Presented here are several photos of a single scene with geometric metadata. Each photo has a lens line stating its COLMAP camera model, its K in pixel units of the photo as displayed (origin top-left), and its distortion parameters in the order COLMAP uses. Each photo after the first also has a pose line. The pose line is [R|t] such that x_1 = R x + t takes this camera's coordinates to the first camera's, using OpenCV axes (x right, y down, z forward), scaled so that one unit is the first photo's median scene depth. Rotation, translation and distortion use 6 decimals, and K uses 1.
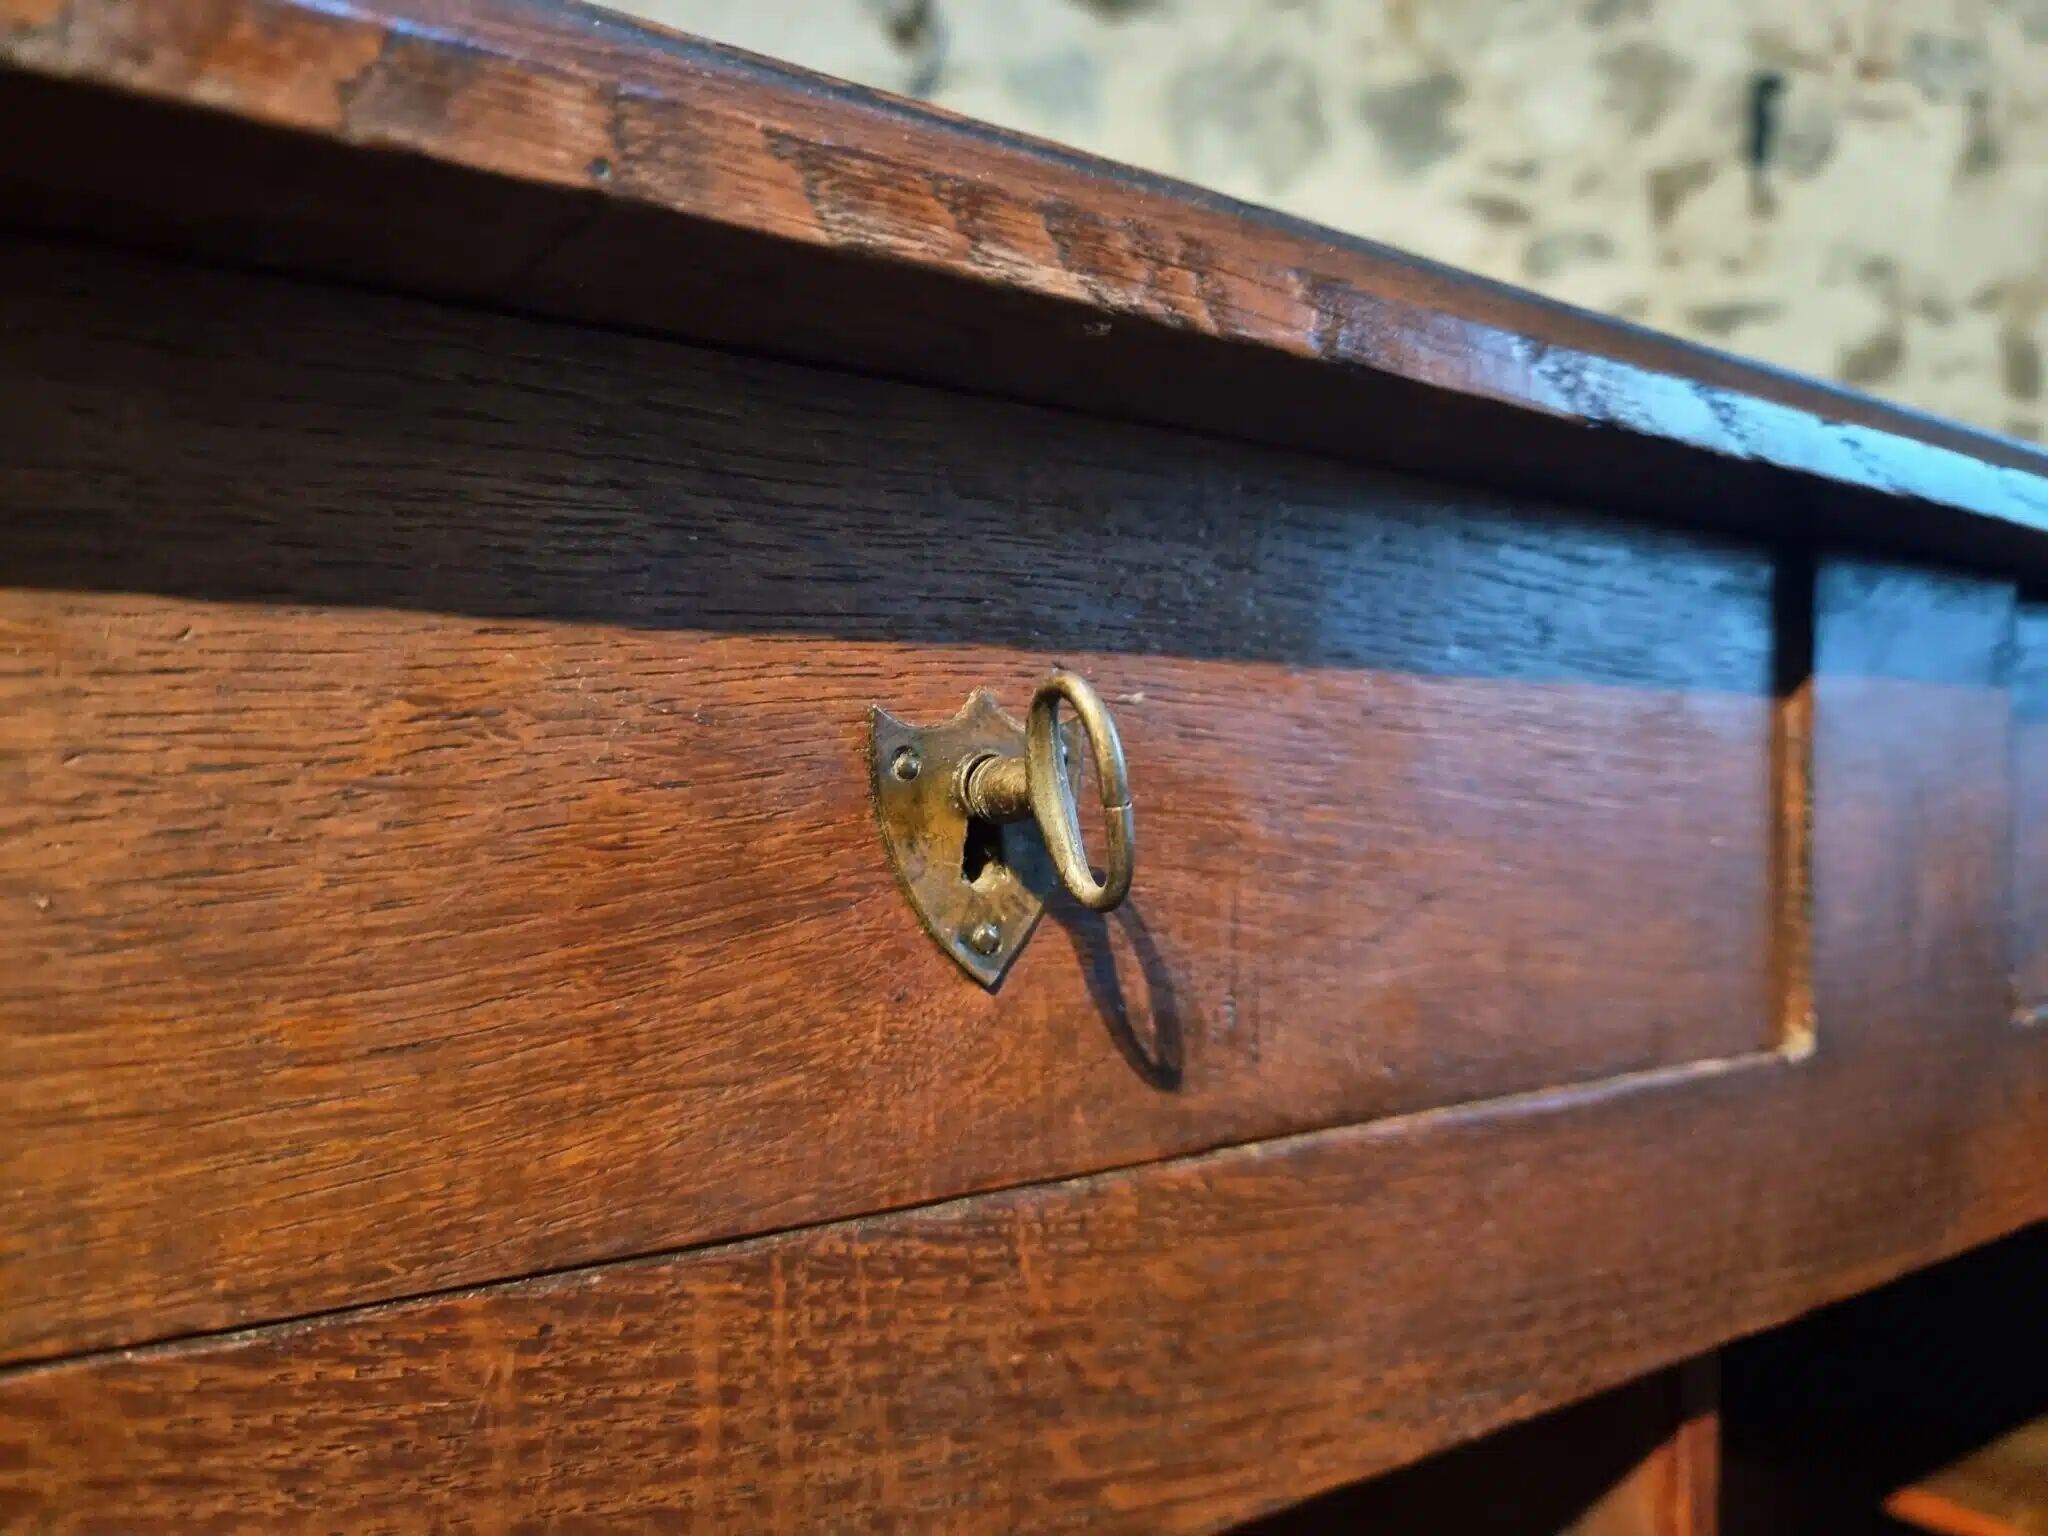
lens RADIAL K [[1415.5, 0, 1024.9], [0, 1415.5, 769.8], [0, 0, 1]] dist [0.071061, -0.067129]
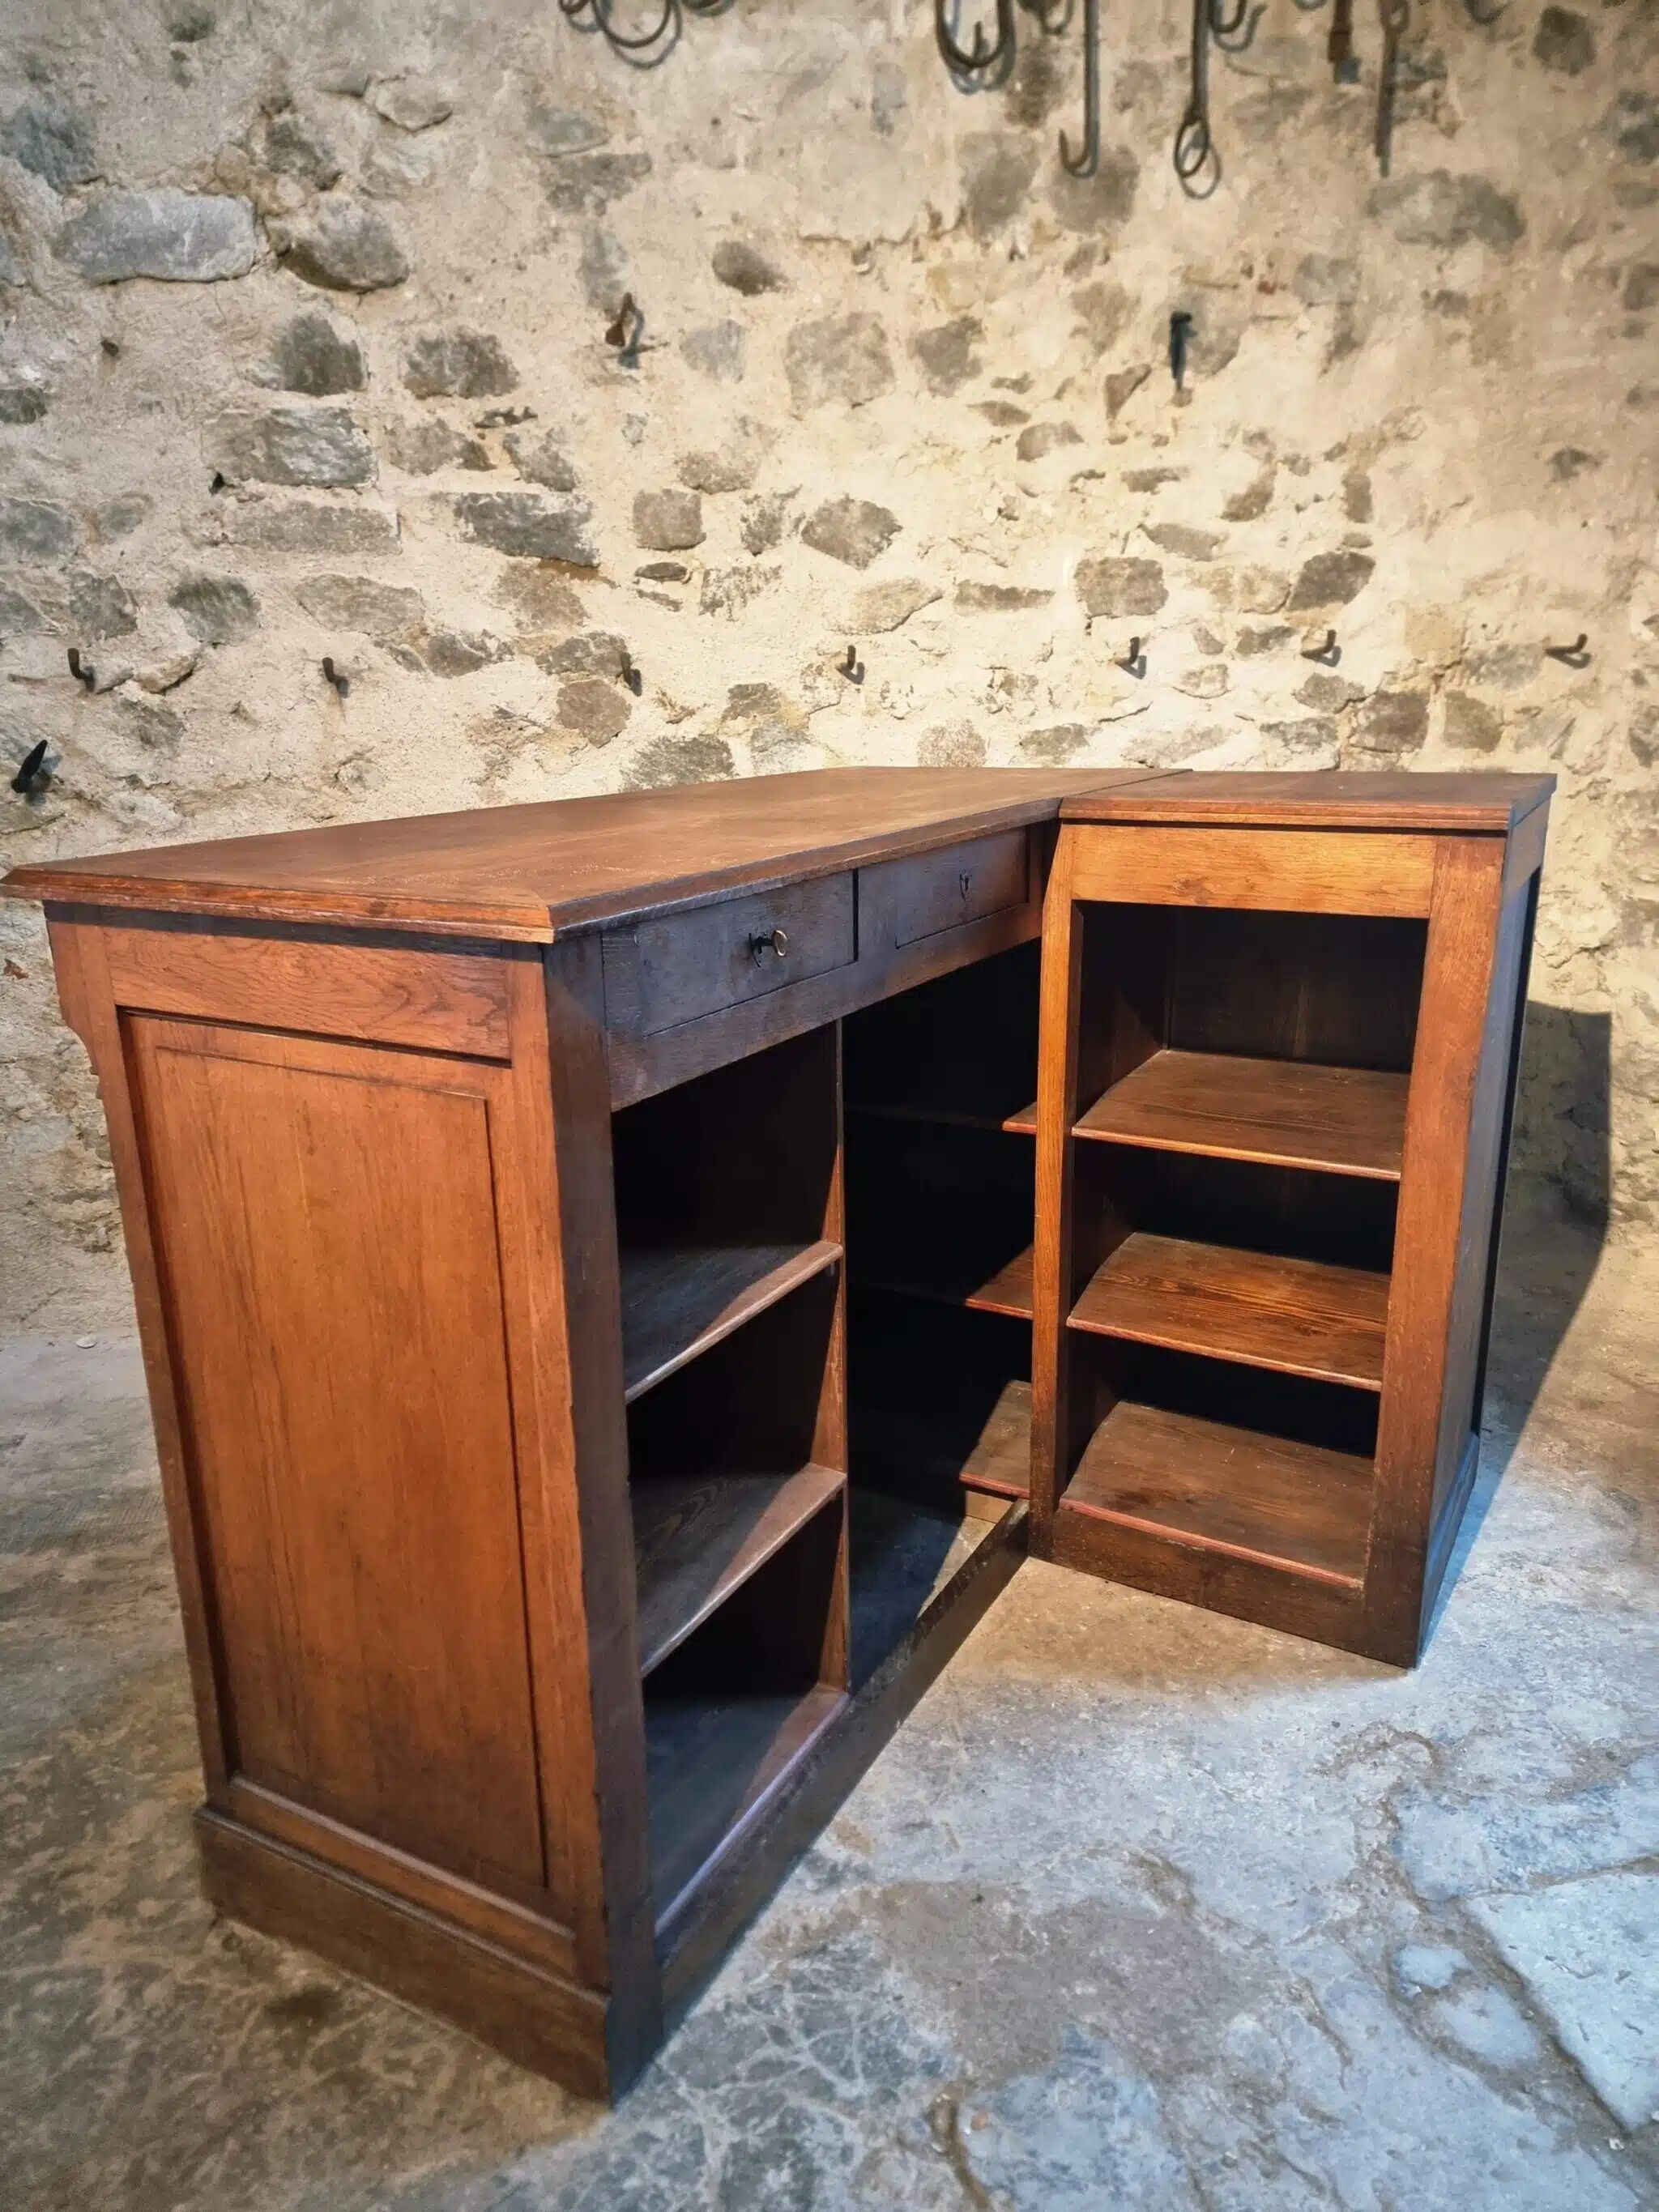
lens RADIAL K [[1528.5, 0, 823.5], [0, 1528.5, 1133.6], [0, 0, 1]] dist [0.064949, -0.060828]
pose [[0.999288, -0.007096, -0.037067, 0.186722], [0.018560, 0.947591, 0.318947, -0.182553], [0.032861, -0.319407, 0.947048, -0.834896]]
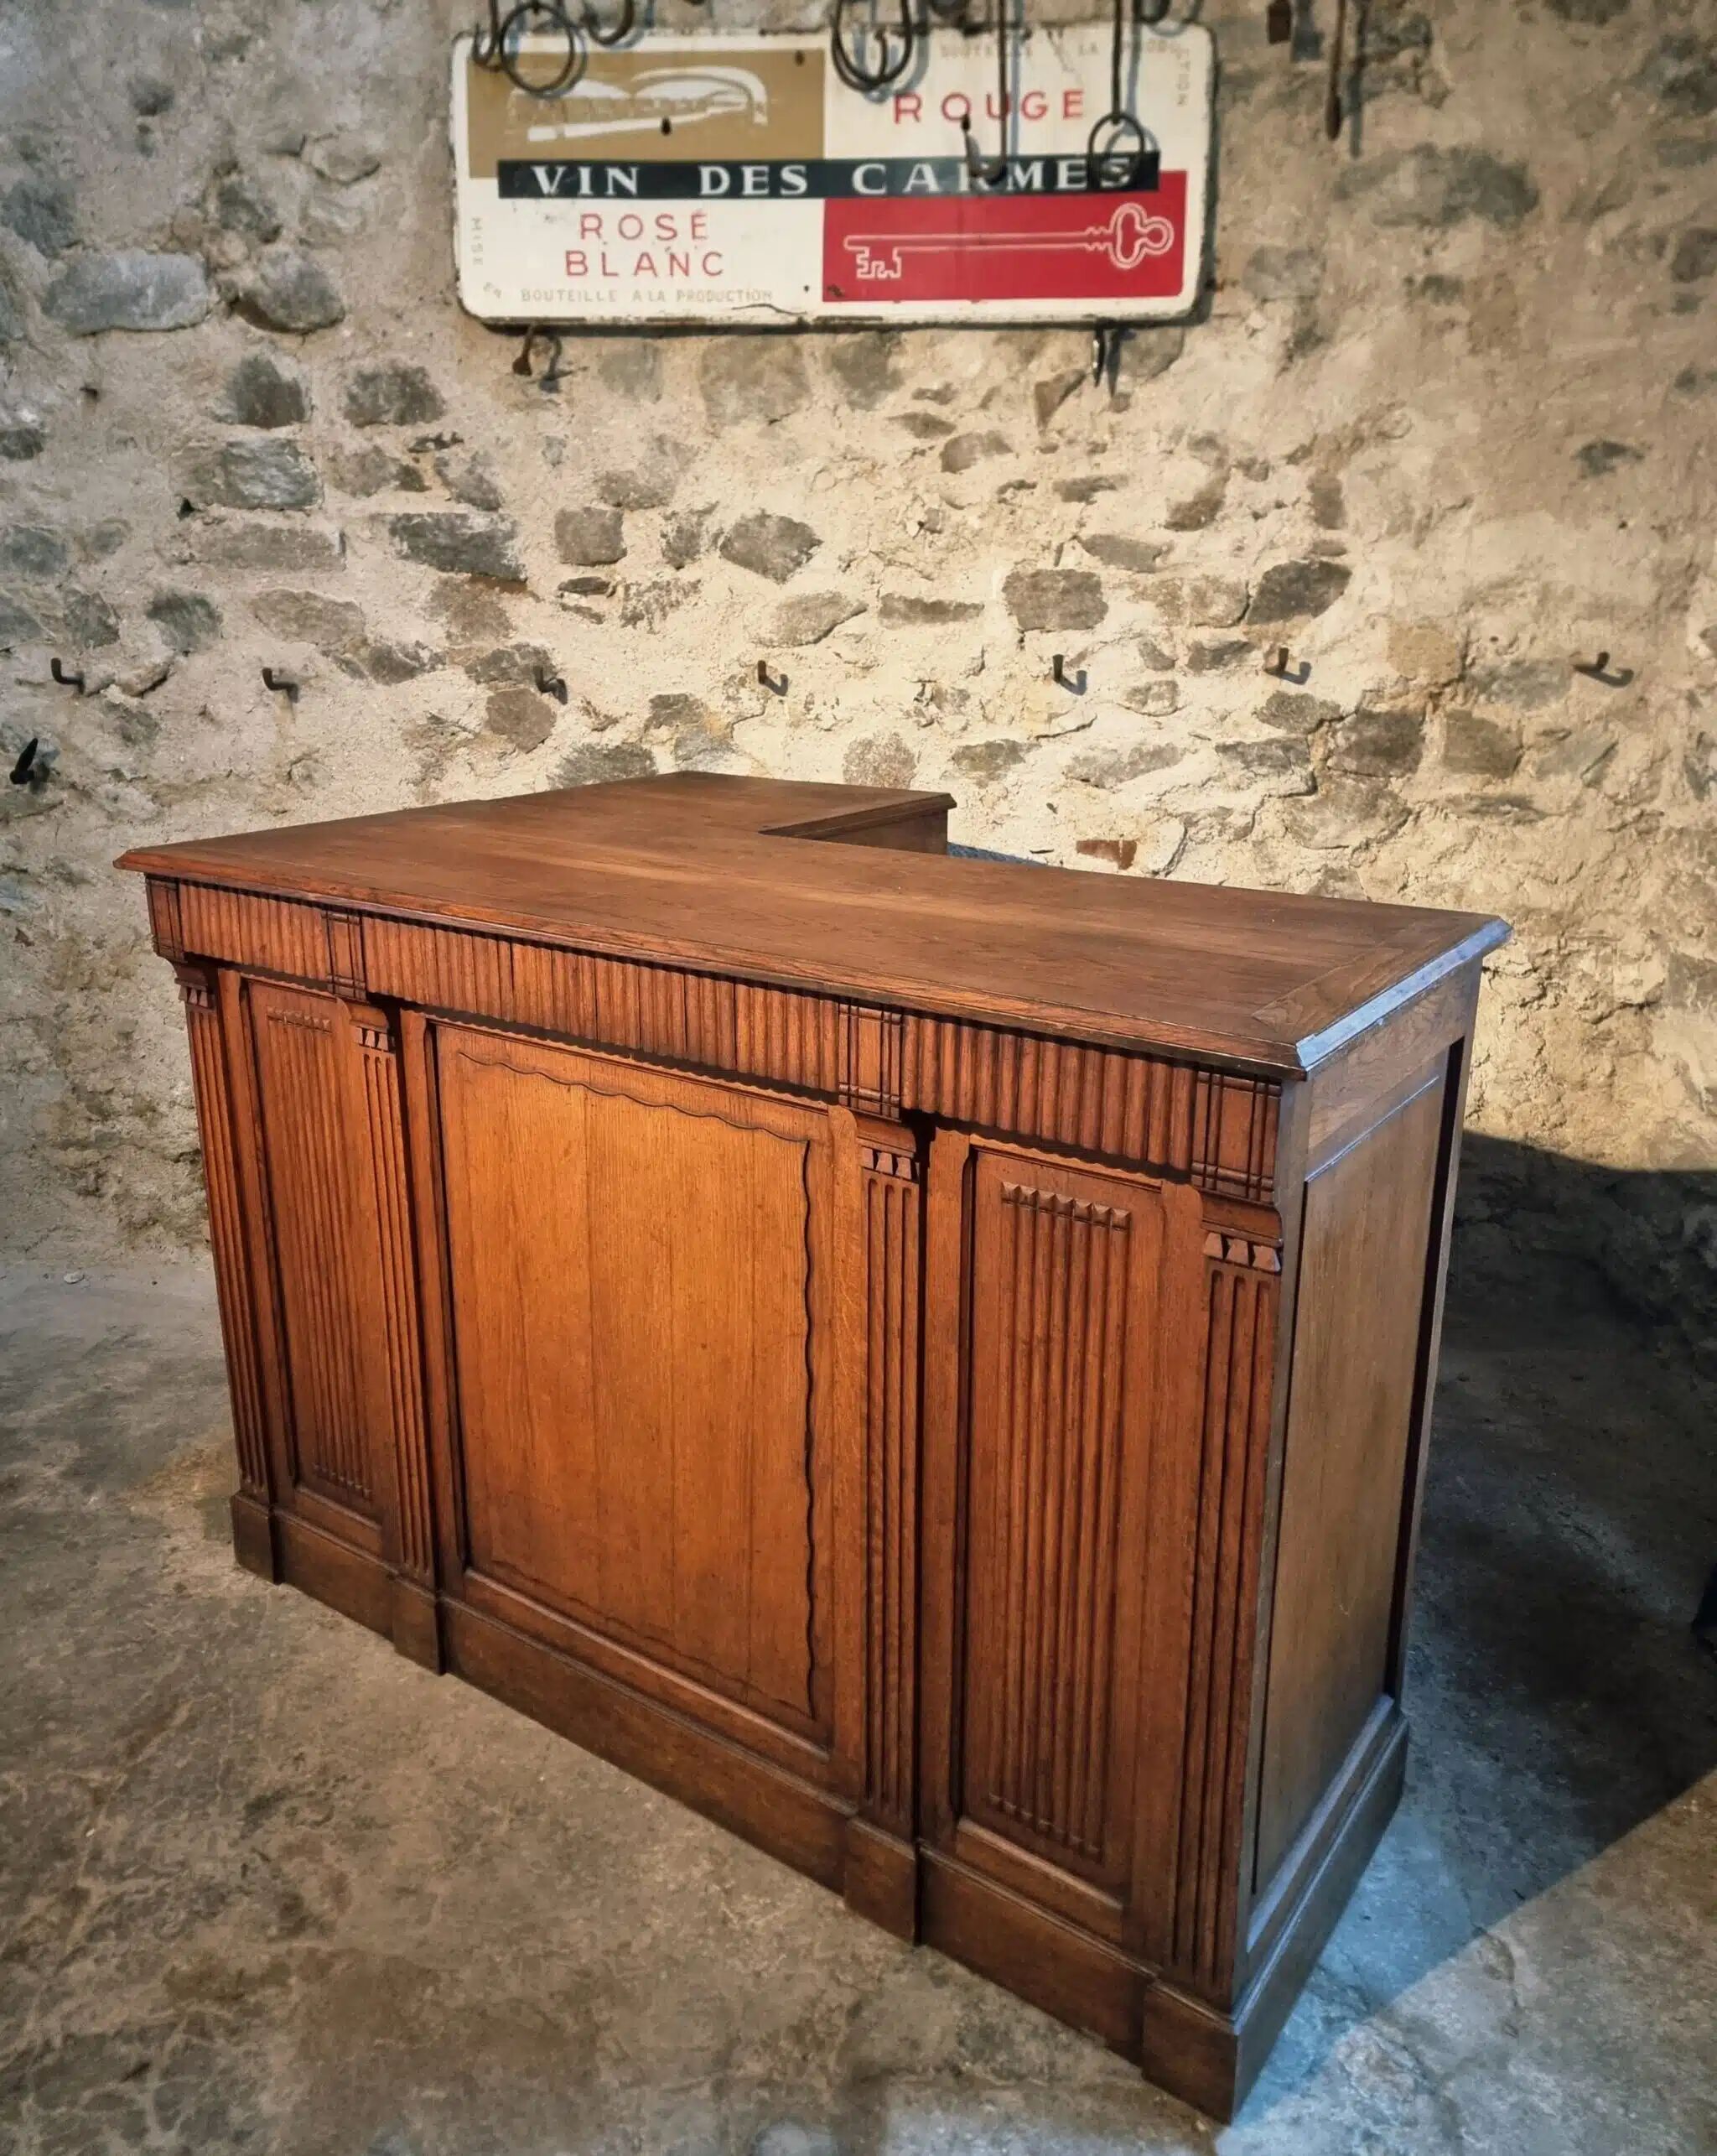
lens RADIAL K [[1609.2, 0, 843.3], [0, 1609.2, 1027.8], [0, 0, 1]] dist [0.074006, -0.070357]
pose [[0.958460, 0.062223, -0.278359, 0.745121], [0.024237, 0.954618, 0.296846, -0.286544], [0.284197, -0.291262, 0.913454, -0.758857]]
